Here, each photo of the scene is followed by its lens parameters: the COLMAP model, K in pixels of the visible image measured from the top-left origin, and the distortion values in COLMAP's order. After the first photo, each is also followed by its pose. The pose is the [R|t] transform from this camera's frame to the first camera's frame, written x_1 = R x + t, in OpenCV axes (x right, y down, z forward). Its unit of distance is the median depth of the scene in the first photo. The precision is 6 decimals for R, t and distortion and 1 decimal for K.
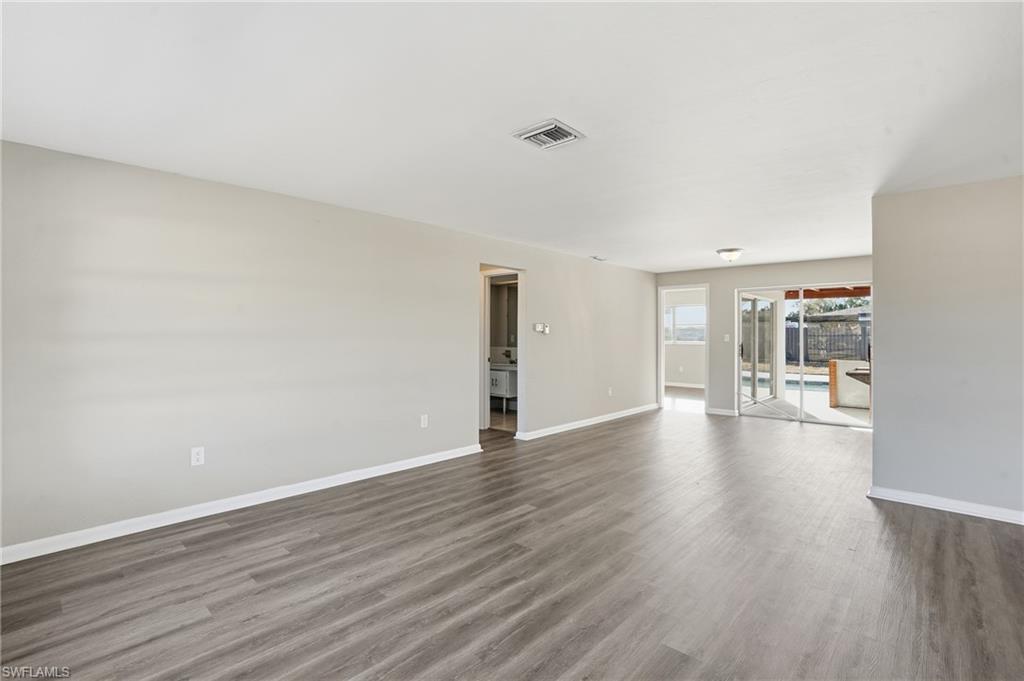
lens RADIAL K [[485.7, 0, 506.3], [0, 485.7, 330.6], [0, 0, 1]] dist [-0.069694, 0.026188]
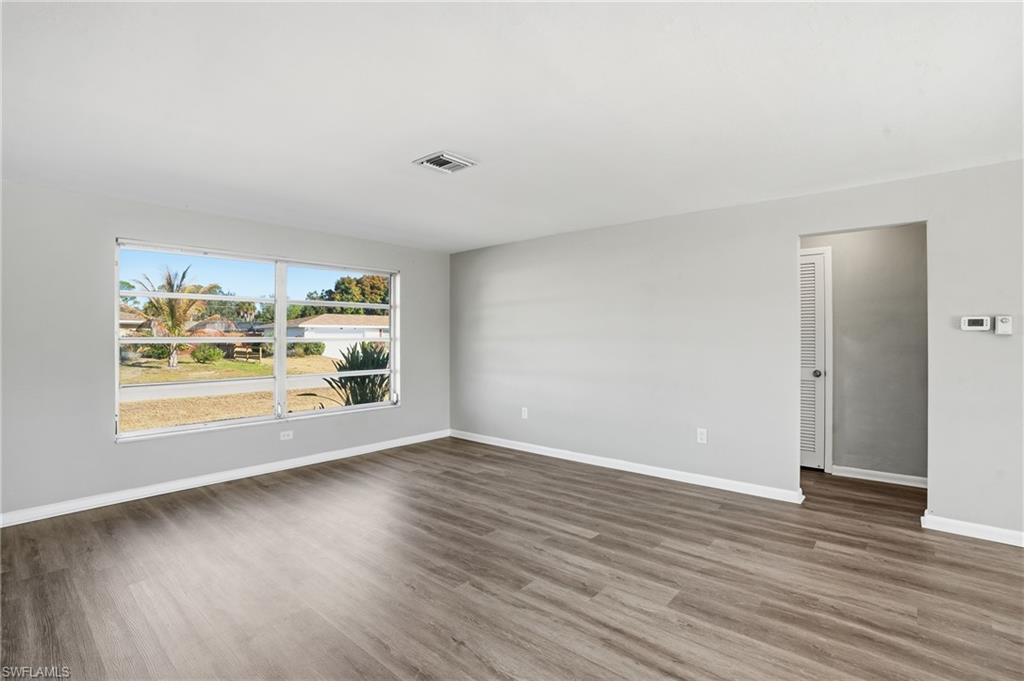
lens RADIAL K [[478.6, 0, 509.2], [0, 478.6, 332.8], [0, 0, 1]] dist [-0.069281, 0.025400]
pose [[0.036747, -0.008121, -0.999292, 0.969263], [0.006833, 0.999946, -0.007875, 0.004113], [0.999301, -0.006539, 0.036801, 0.878136]]
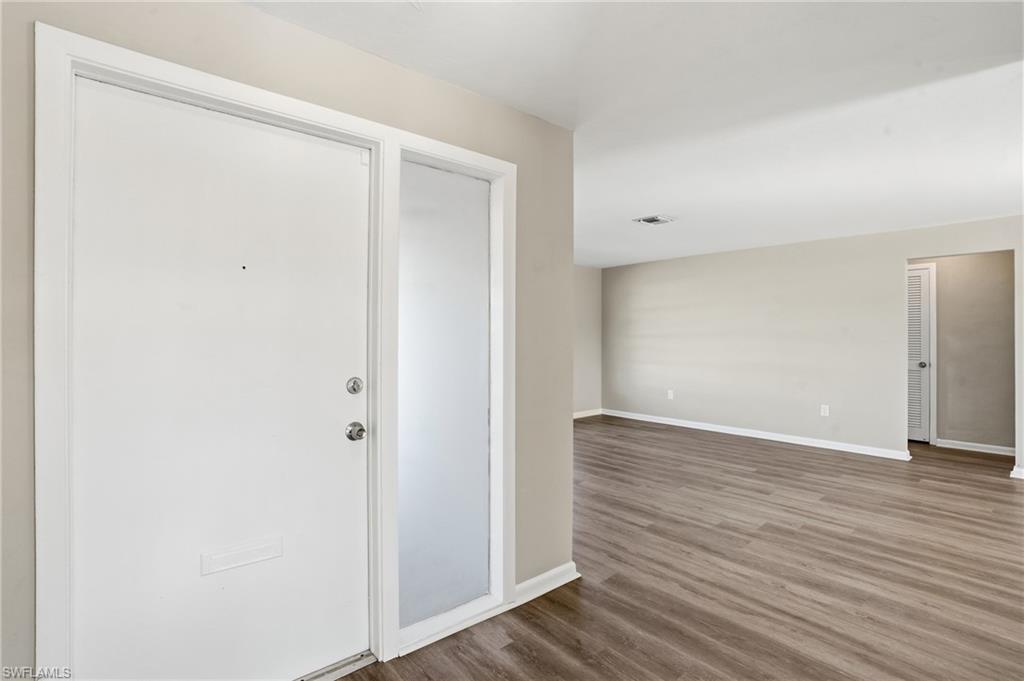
lens RADIAL K [[478.6, 0, 509.2], [0, 478.6, 332.8], [0, 0, 1]] dist [-0.069281, 0.025400]
pose [[-0.118017, -0.006062, -0.992993, 1.469330], [0.005506, 0.999962, -0.006759, 0.005226], [0.992996, -0.006265, -0.117979, 0.537487]]
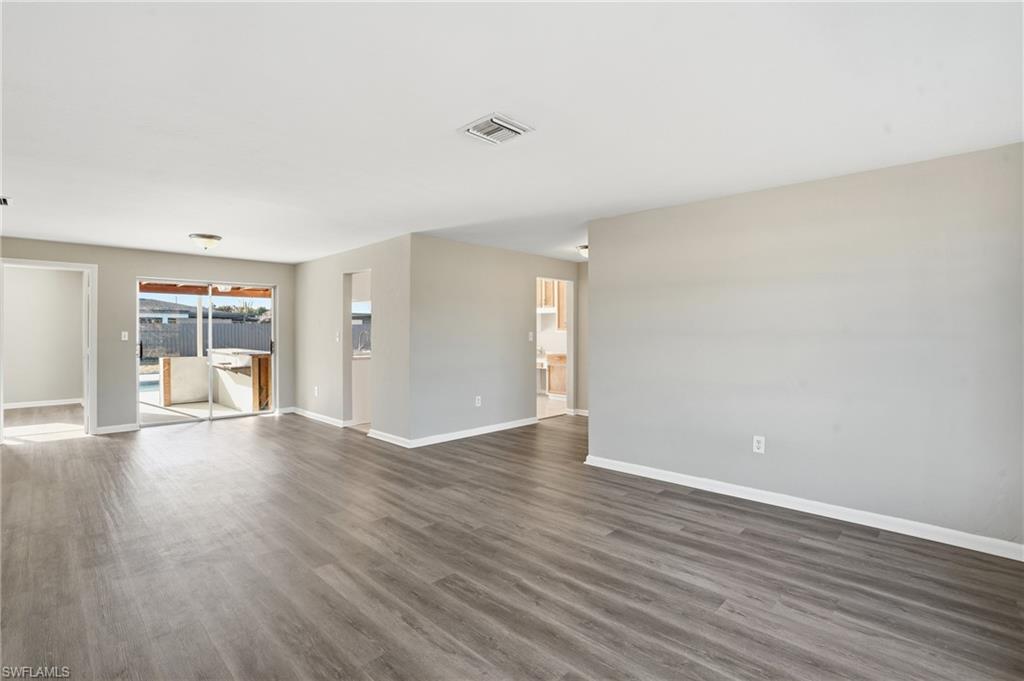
lens RADIAL K [[478.6, 0, 509.2], [0, 478.6, 332.8], [0, 0, 1]] dist [-0.069281, 0.025400]
pose [[0.018063, -0.007347, 0.999810, -0.703895], [-0.006495, 0.999951, 0.007465, -0.001349], [-0.999816, -0.006629, 0.018014, 0.756271]]
